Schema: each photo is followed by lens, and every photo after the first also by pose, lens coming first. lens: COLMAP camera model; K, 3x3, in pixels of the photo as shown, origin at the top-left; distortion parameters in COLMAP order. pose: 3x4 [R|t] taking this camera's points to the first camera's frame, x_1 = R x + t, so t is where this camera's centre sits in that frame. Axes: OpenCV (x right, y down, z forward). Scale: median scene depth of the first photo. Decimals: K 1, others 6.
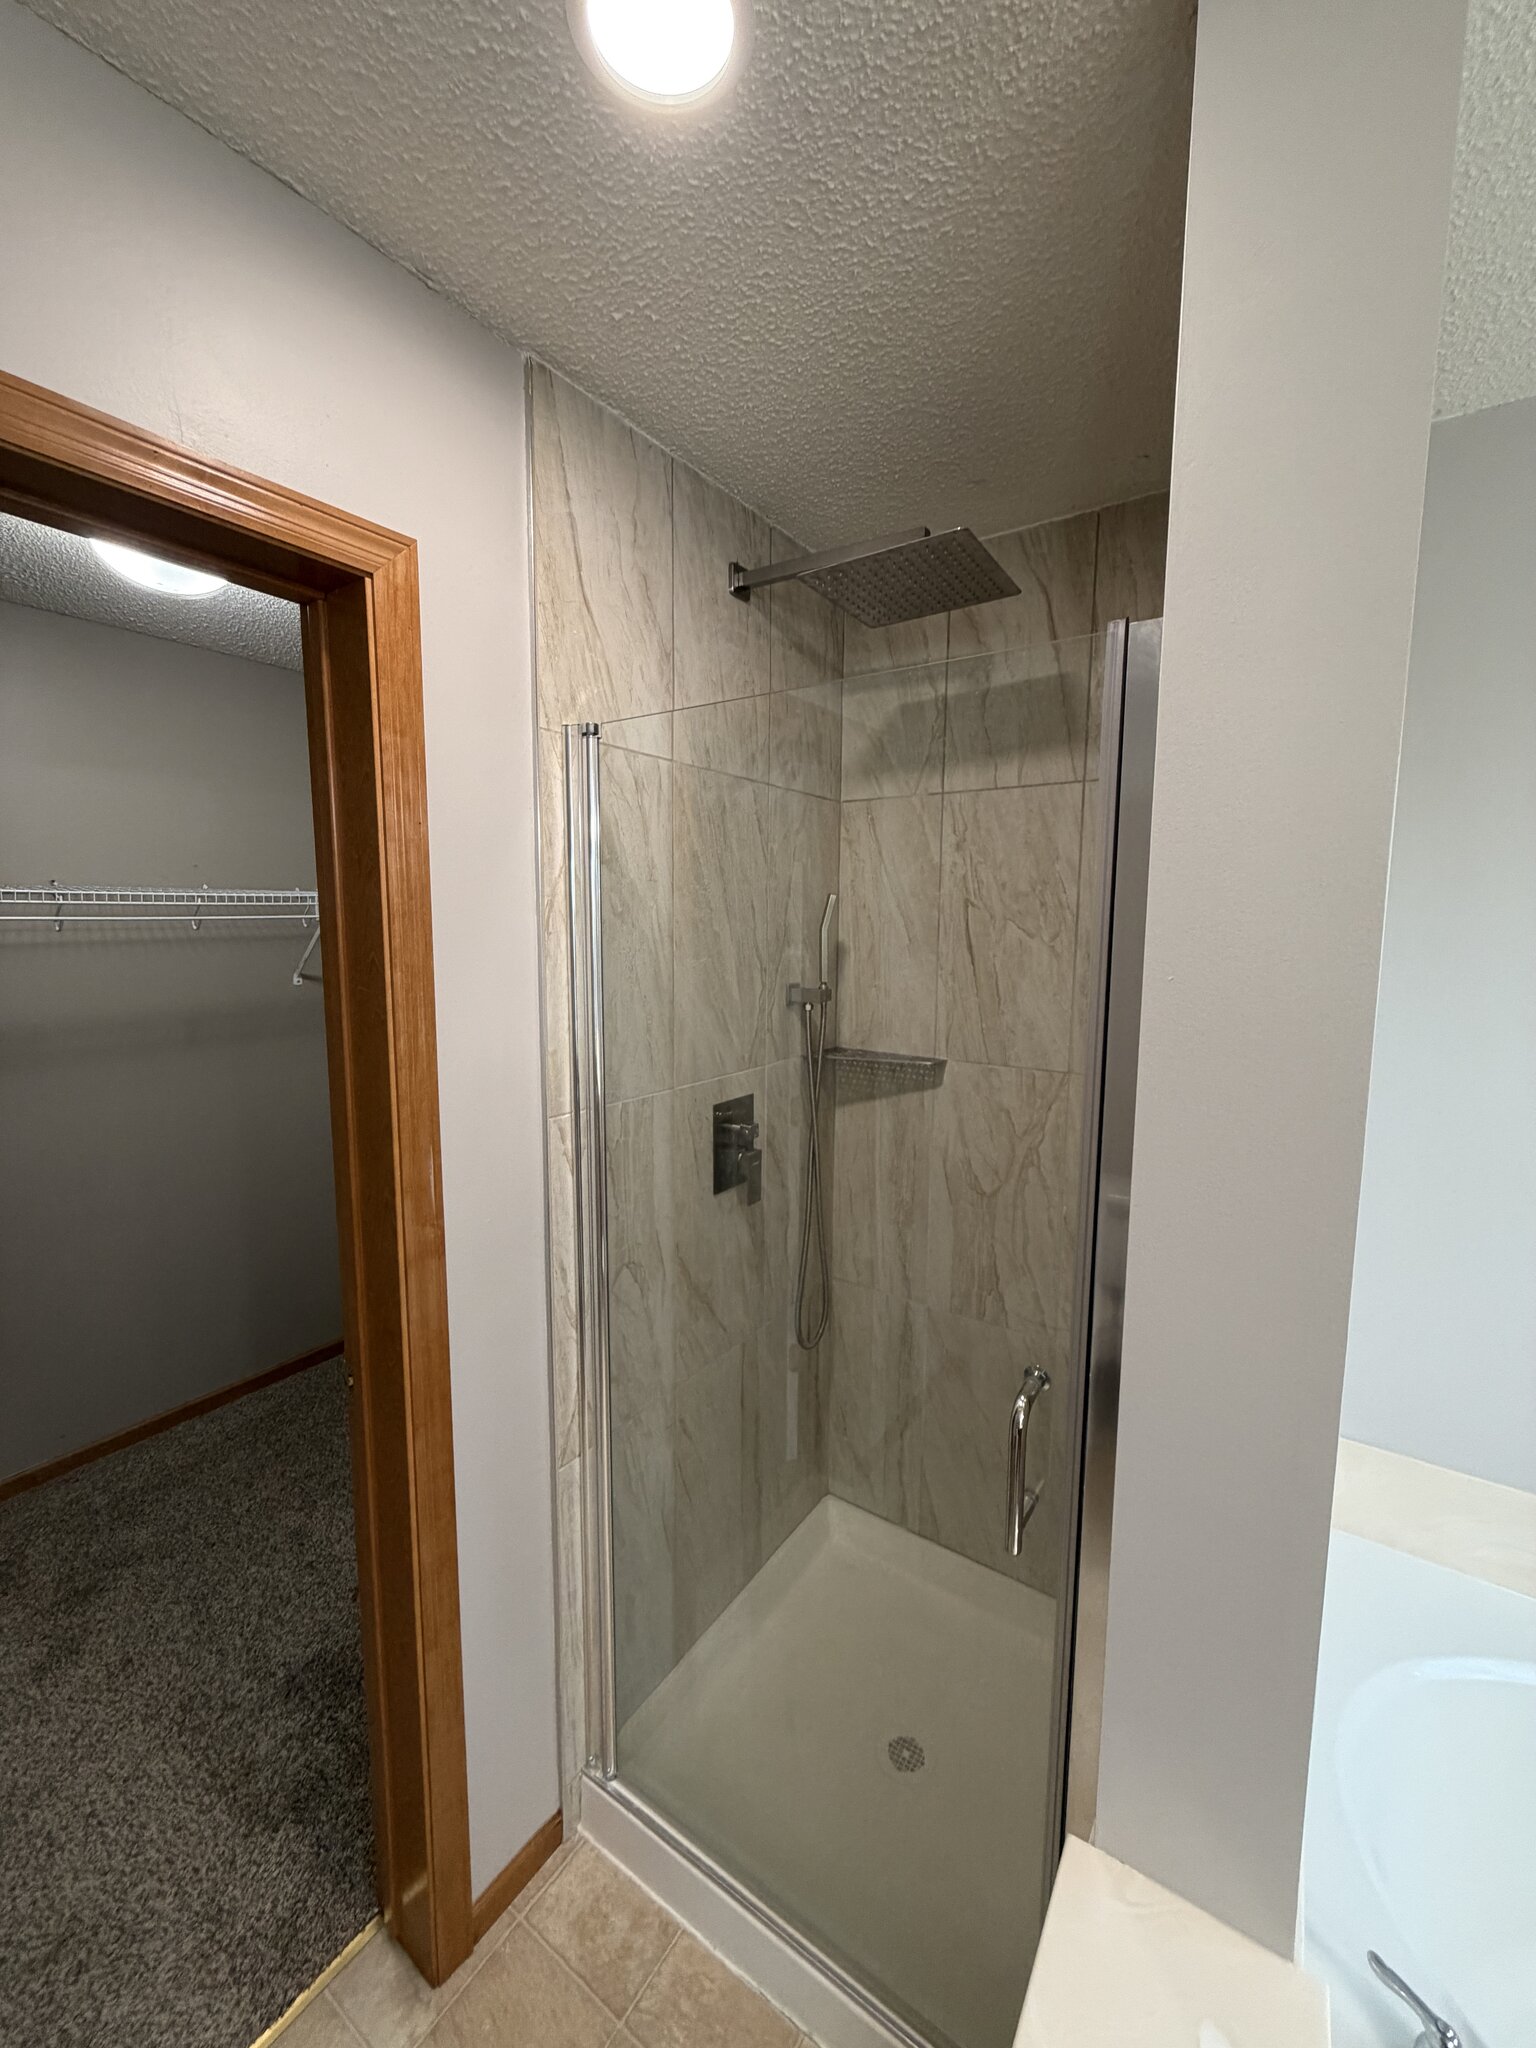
lens RADIAL K [[816.8, 0, 773.8], [0, 816.8, 1012.6], [0, 0, 1]] dist [-0.000325, -0.000707]
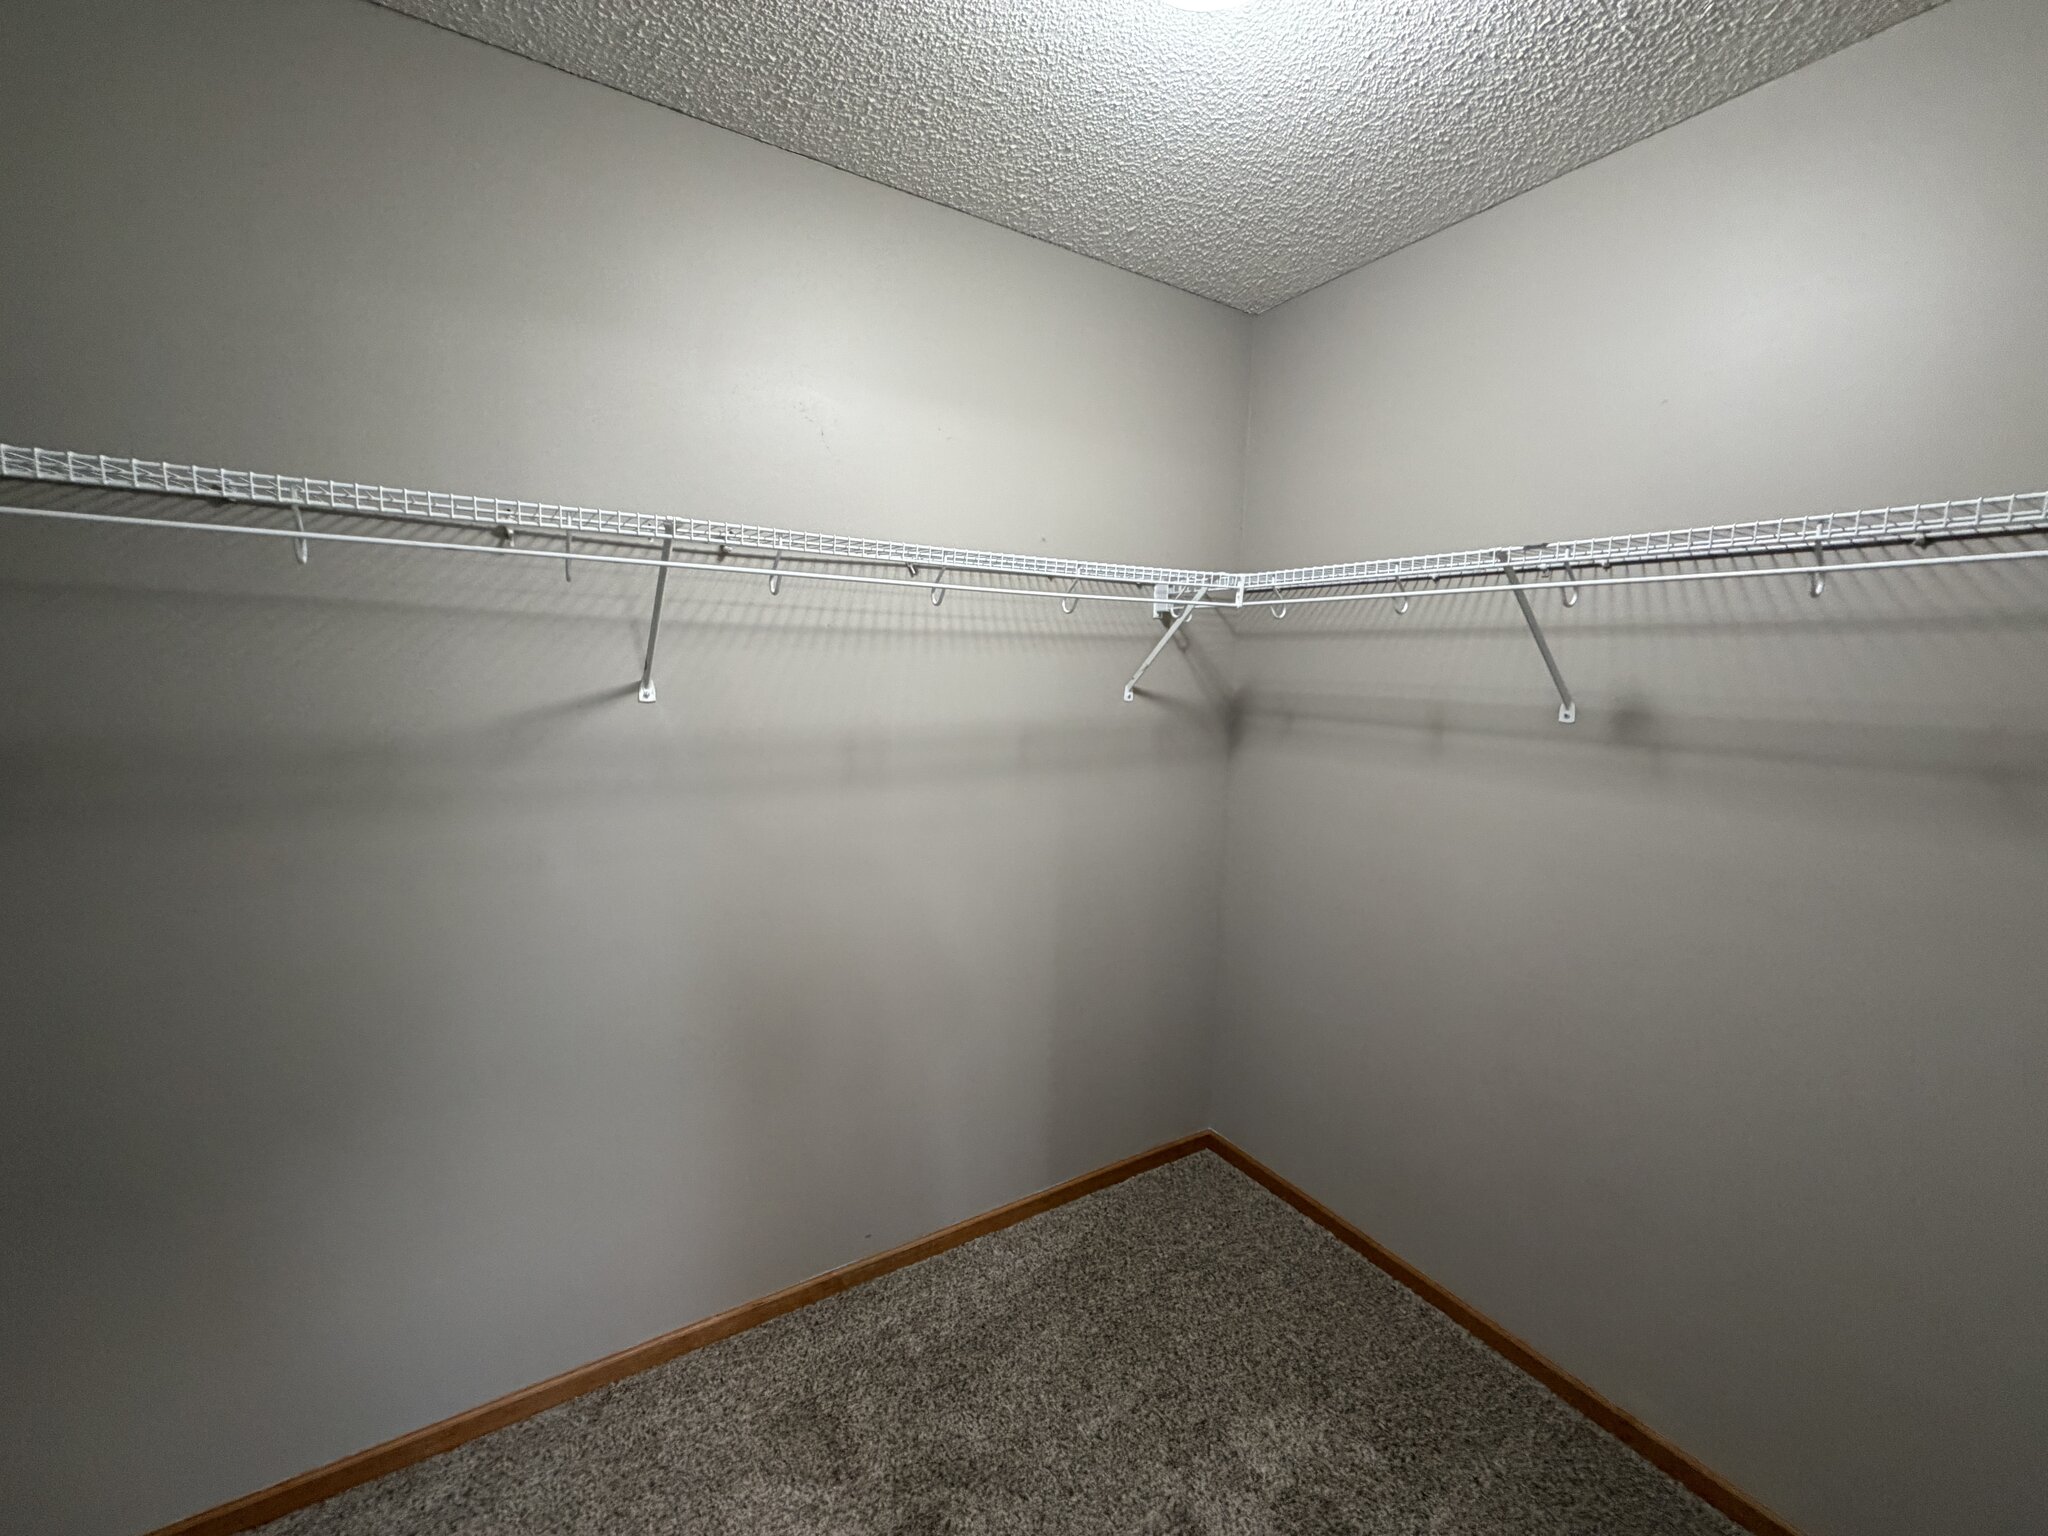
lens RADIAL K [[816.8, 0, 1016.1], [0, 816.8, 770.7], [0, 0, 1]] dist [-0.000325, -0.000707]
pose [[0.912101, 0.064947, -0.404788, -0.429208], [-0.068098, 0.997657, 0.006628, 0.039819], [0.404270, 0.021520, 0.914387, 0.298194]]
